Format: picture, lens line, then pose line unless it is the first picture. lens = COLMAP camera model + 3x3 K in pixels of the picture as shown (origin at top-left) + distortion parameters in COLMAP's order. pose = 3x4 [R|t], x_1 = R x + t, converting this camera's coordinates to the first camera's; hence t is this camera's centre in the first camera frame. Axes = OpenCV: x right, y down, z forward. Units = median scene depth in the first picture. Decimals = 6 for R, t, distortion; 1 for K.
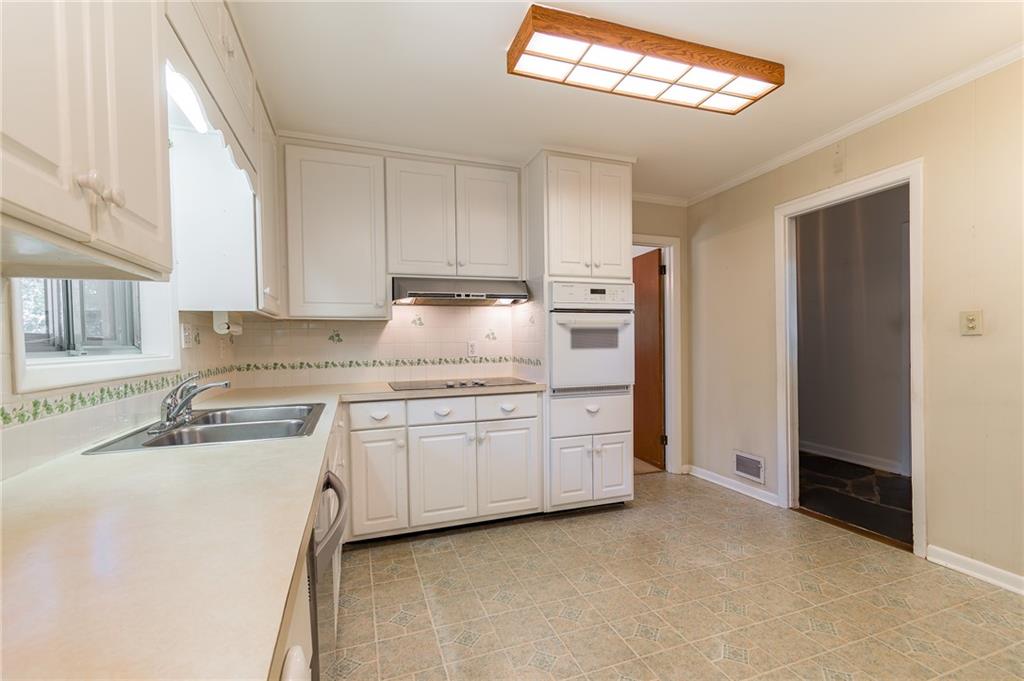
lens RADIAL K [[457.5, 0, 531.2], [0, 457.5, 353.0], [0, 0, 1]] dist [0.003600, 0.000566]
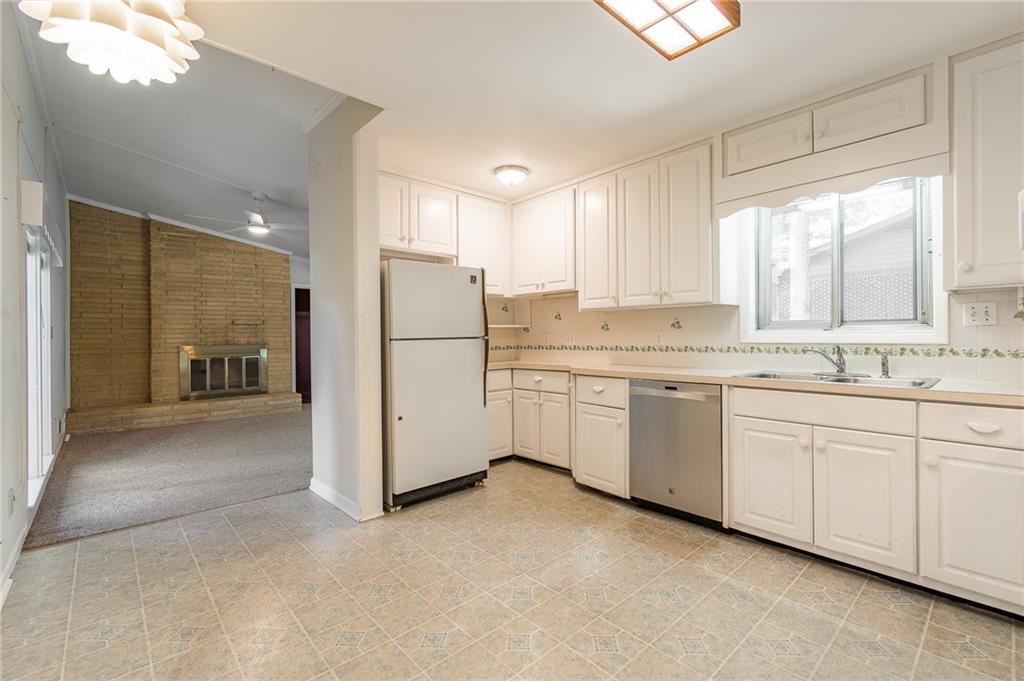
lens RADIAL K [[457.5, 0, 518.8], [0, 457.5, 337.9], [0, 0, 1]] dist [0.003600, 0.000566]
pose [[-0.928378, 0.038654, -0.369621, 0.467589], [0.024612, 0.998788, 0.042633, -0.038516], [0.370821, 0.030482, -0.928204, 1.128332]]
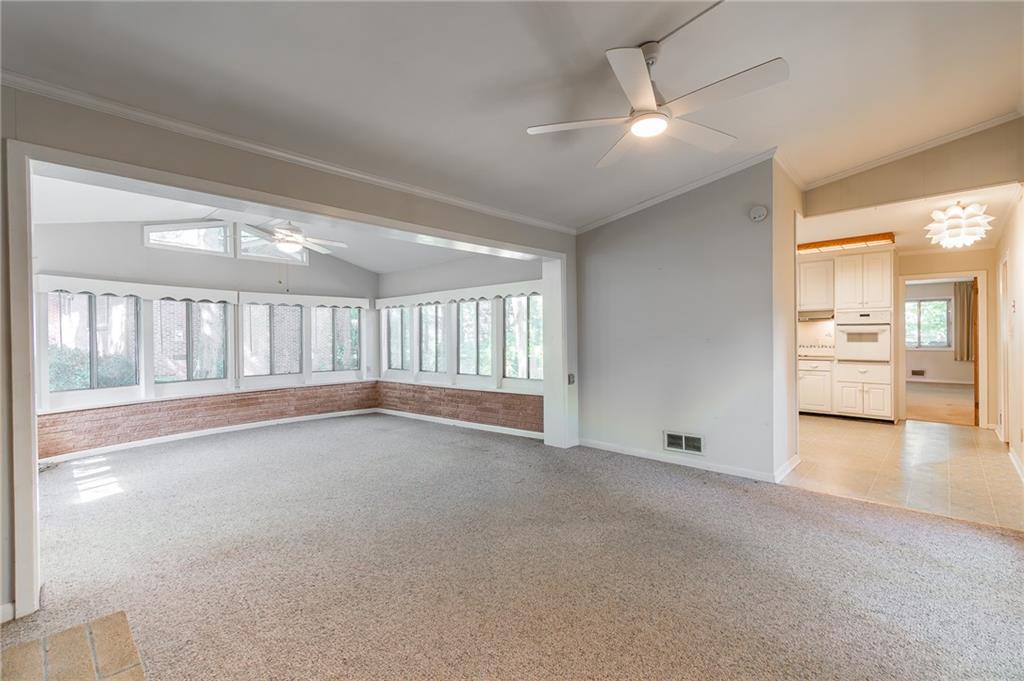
lens RADIAL K [[457.5, 0, 518.7], [0, 457.5, 331.8], [0, 0, 1]] dist [0.003600, 0.000566]
pose [[0.443664, 0.013947, -0.896084, 1.373885], [-0.028798, 0.999584, 0.001300, -0.014418], [0.895730, 0.025229, 0.443882, -1.413909]]
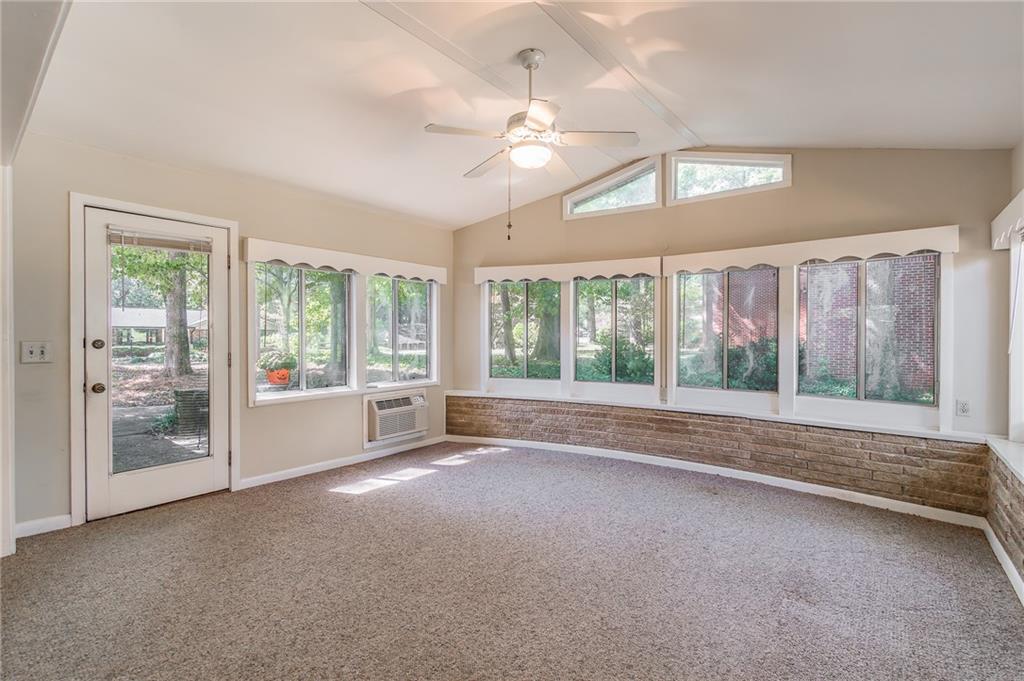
lens RADIAL K [[457.5, 0, 521.3], [0, 457.5, 338.1], [0, 0, 1]] dist [0.003600, 0.000566]
pose [[-0.862788, 0.032224, -0.504538, -0.073475], [0.007043, 0.998636, 0.051736, 0.013529], [0.505517, 0.041084, -0.861838, -0.607676]]
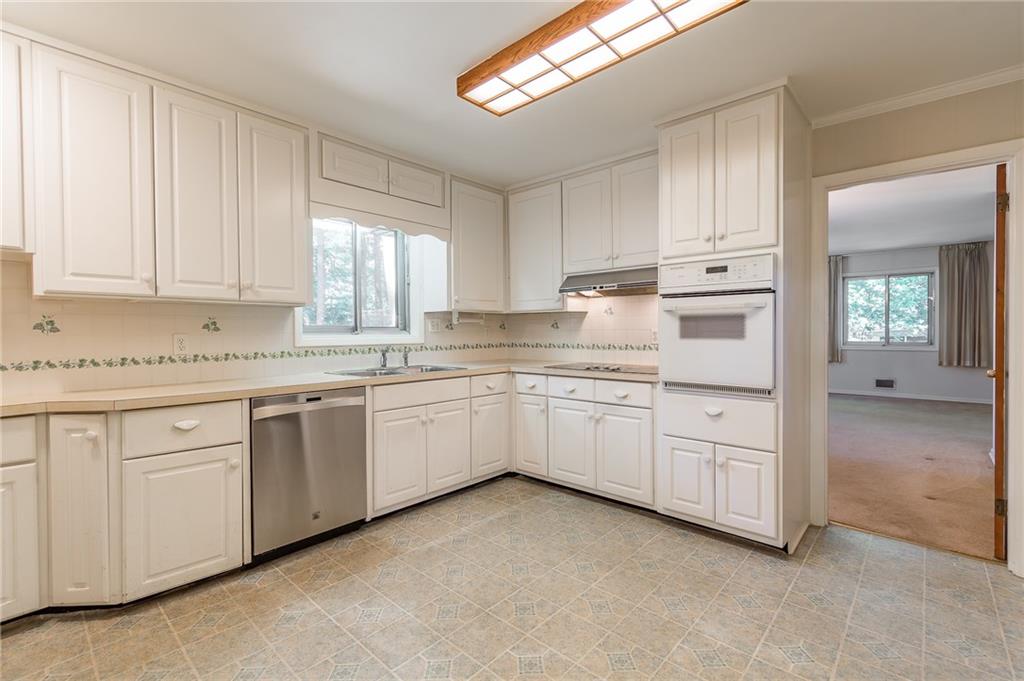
lens RADIAL K [[457.5, 0, 514.9], [0, 457.5, 339.2], [0, 0, 1]] dist [0.003600, 0.000566]
pose [[0.458734, 0.027791, -0.888139, 0.730728], [-0.022327, 0.999556, 0.019745, -0.018176], [0.888293, 0.010771, 0.459150, 0.310424]]
